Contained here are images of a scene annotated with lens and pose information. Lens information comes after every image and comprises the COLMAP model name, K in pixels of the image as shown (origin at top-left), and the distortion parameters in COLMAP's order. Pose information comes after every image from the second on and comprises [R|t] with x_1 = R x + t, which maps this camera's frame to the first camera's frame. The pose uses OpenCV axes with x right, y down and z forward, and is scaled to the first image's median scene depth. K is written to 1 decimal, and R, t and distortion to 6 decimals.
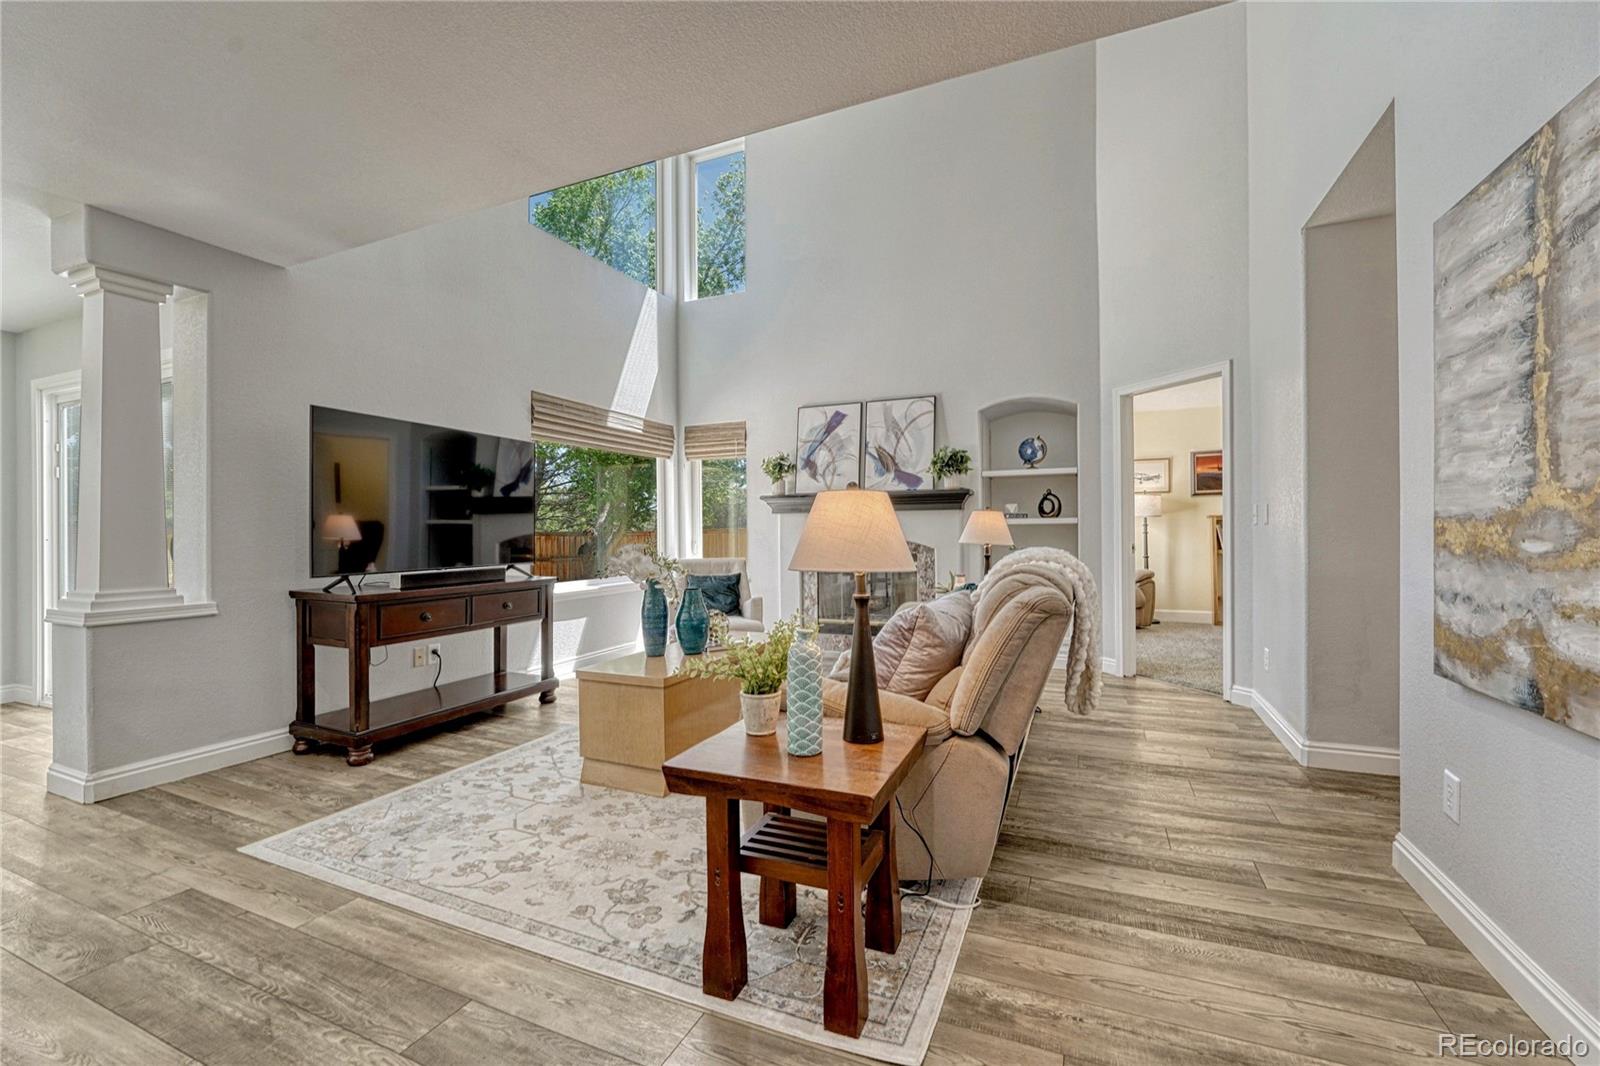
lens RADIAL K [[659.8, 0, 802.6], [0, 659.8, 531.2], [0, 0, 1]] dist [-0.004614, -0.000195]
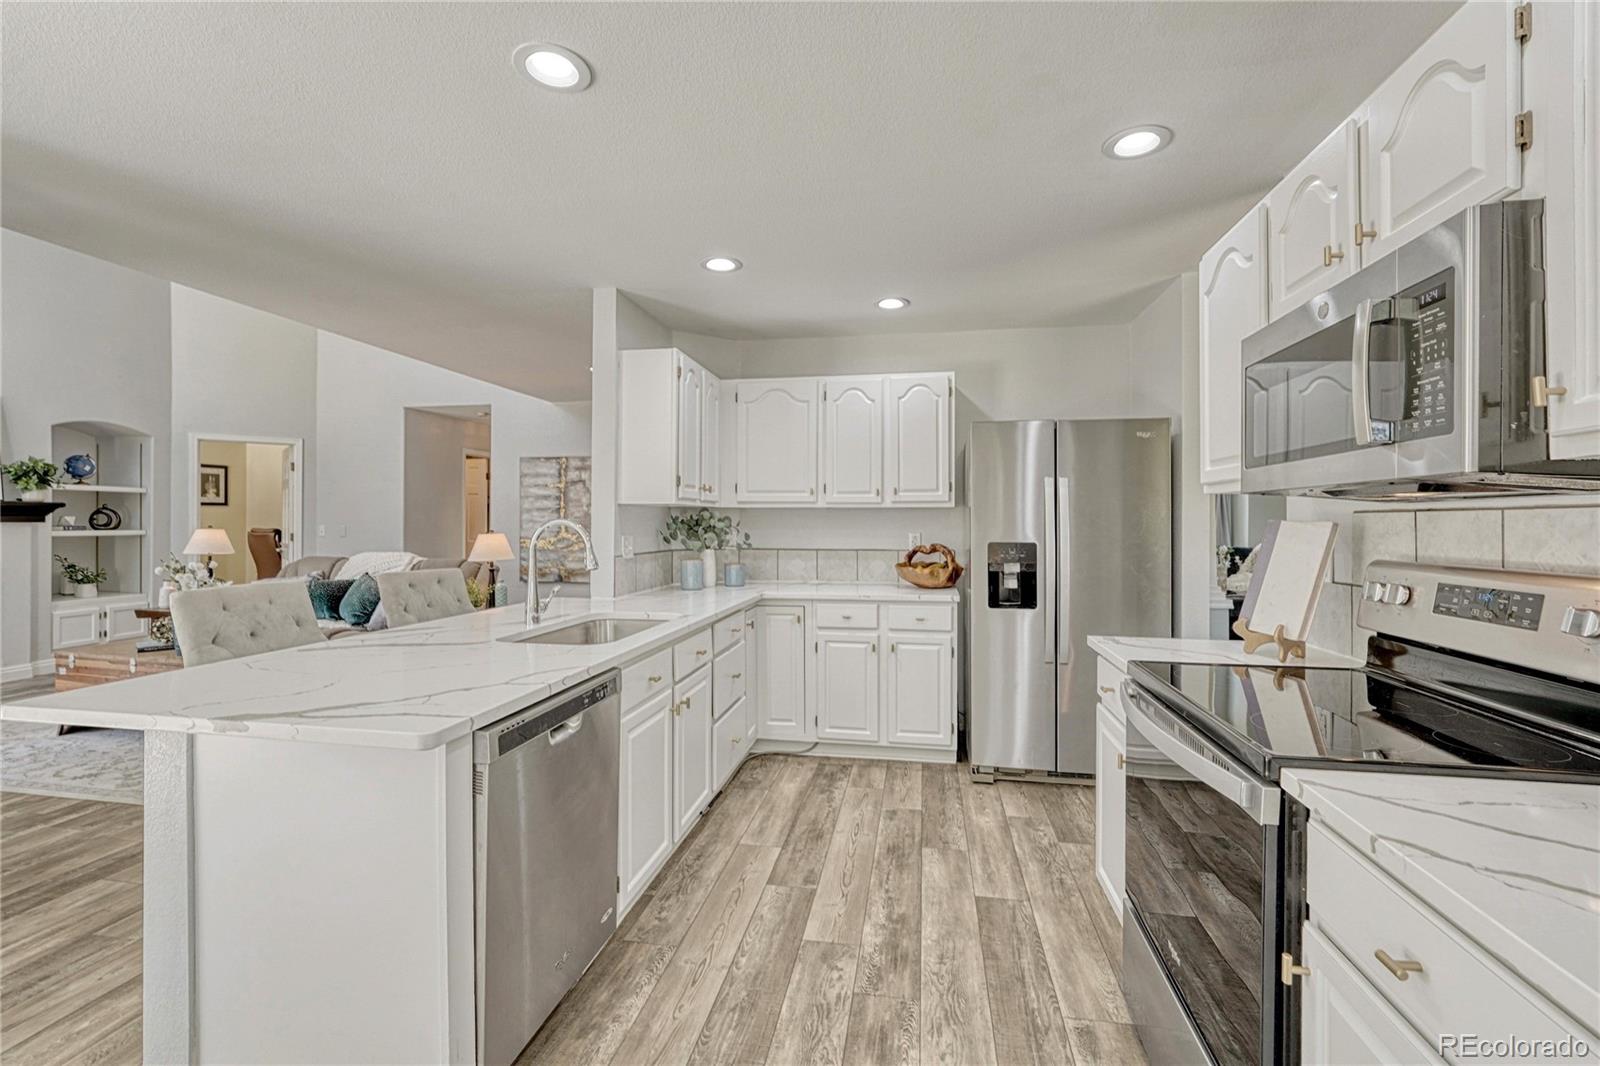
lens RADIAL K [[679.3, 0, 802.3], [0, 679.3, 518.0], [0, 0, 1]] dist [-0.007238, 0.000137]
pose [[-0.228239, 0.010671, 0.973547, -1.004829], [-0.004081, 0.999921, -0.011916, -0.031328], [-0.973597, -0.006693, -0.228177, 0.108933]]
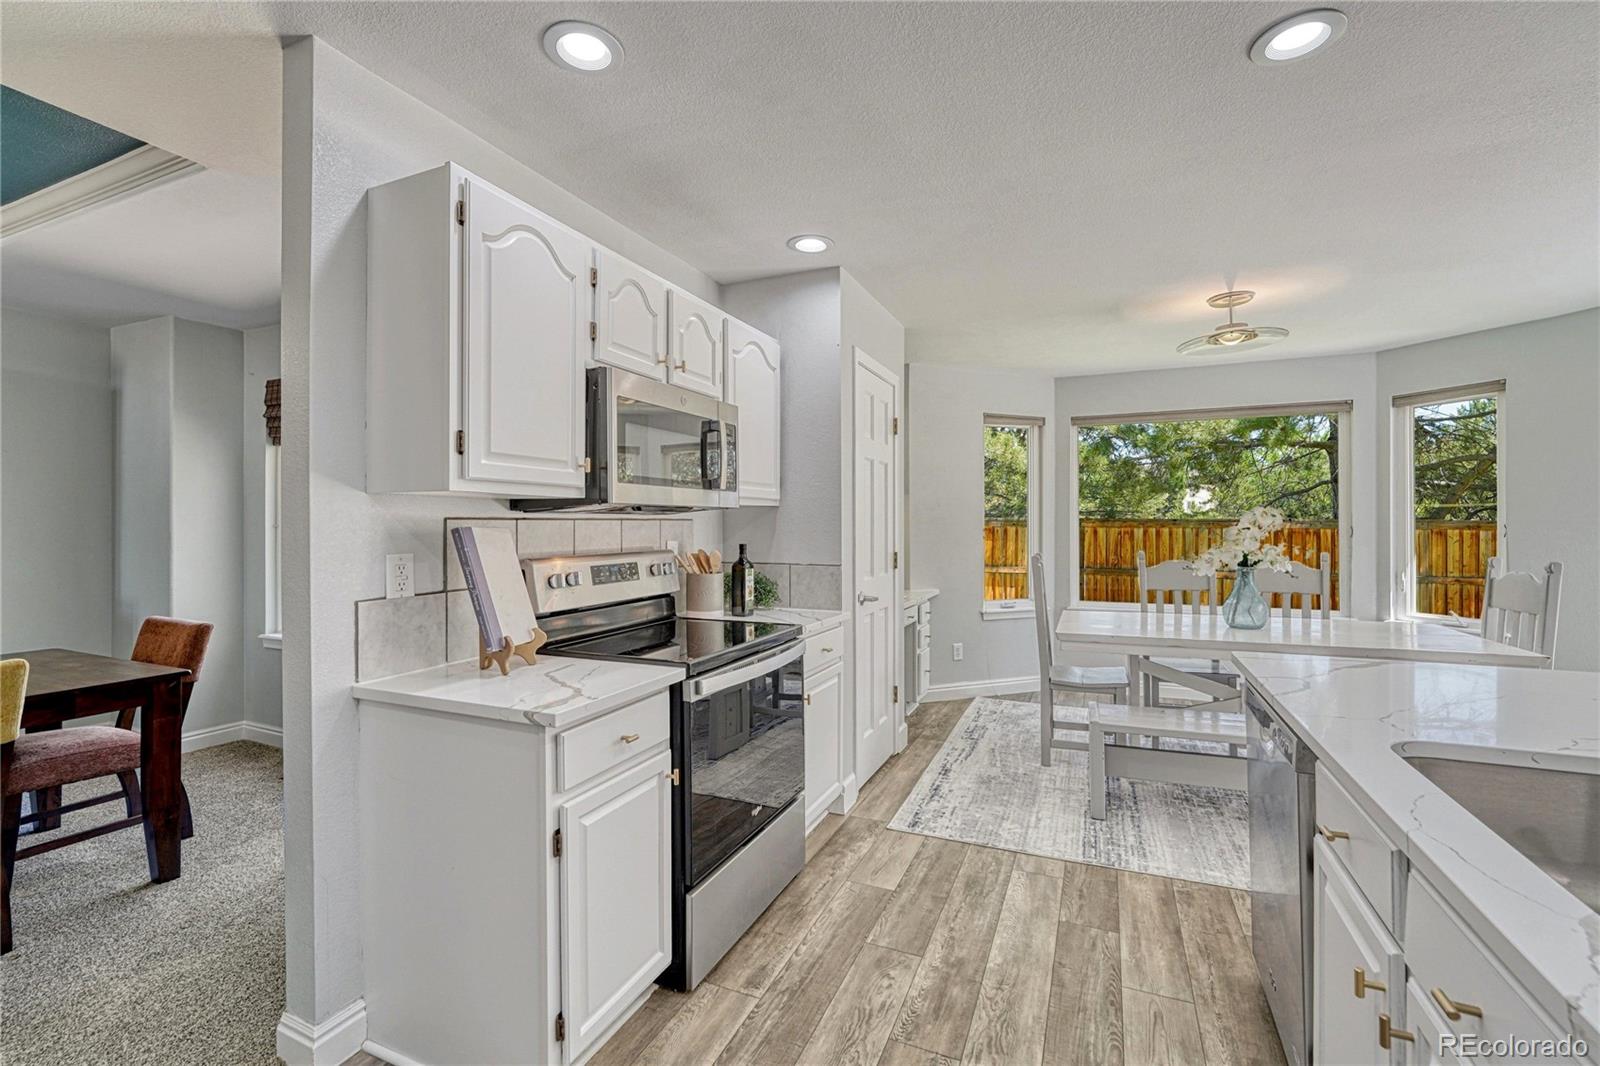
lens RADIAL K [[689.8, 0, 807.3], [0, 689.8, 522.7], [0, 0, 1]] dist [-0.010374, -0.000270]
pose [[0.001719, 0.004316, -0.999989, -0.371548], [0.007994, 0.999959, 0.004330, -0.037823], [0.999967, -0.008002, 0.001685, -0.062615]]
